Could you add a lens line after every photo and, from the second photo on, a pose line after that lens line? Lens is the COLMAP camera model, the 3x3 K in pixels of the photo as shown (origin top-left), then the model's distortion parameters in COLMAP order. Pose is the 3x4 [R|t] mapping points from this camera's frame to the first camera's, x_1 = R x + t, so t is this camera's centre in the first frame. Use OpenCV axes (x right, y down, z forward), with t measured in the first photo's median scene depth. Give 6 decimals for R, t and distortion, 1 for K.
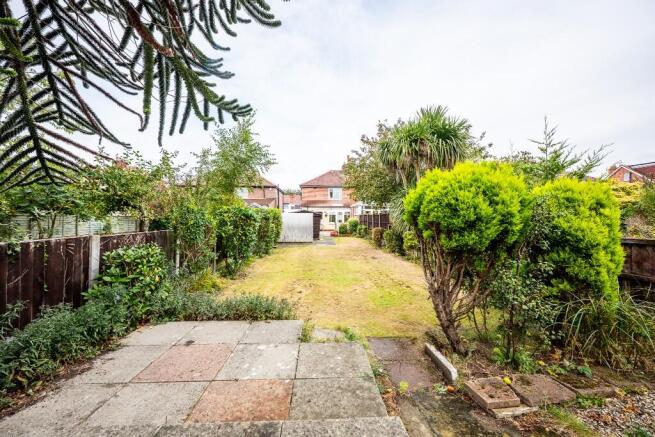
lens RADIAL K [[259.4, 0, 327.1], [0, 259.4, 218.1], [0, 0, 1]] dist [-0.000405, 0.000678]
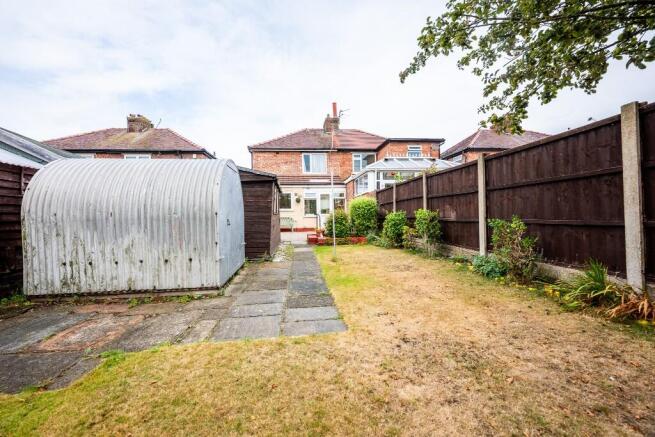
lens RADIAL K [[259.4, 0, 326.9], [0, 259.4, 216.7], [0, 0, 1]] dist [-0.000405, 0.000678]
pose [[0.995892, -0.021416, 0.087980, 0.007086], [0.021741, 0.999760, -0.002737, 0.024263], [-0.087900, 0.004639, 0.996118, 0.492739]]
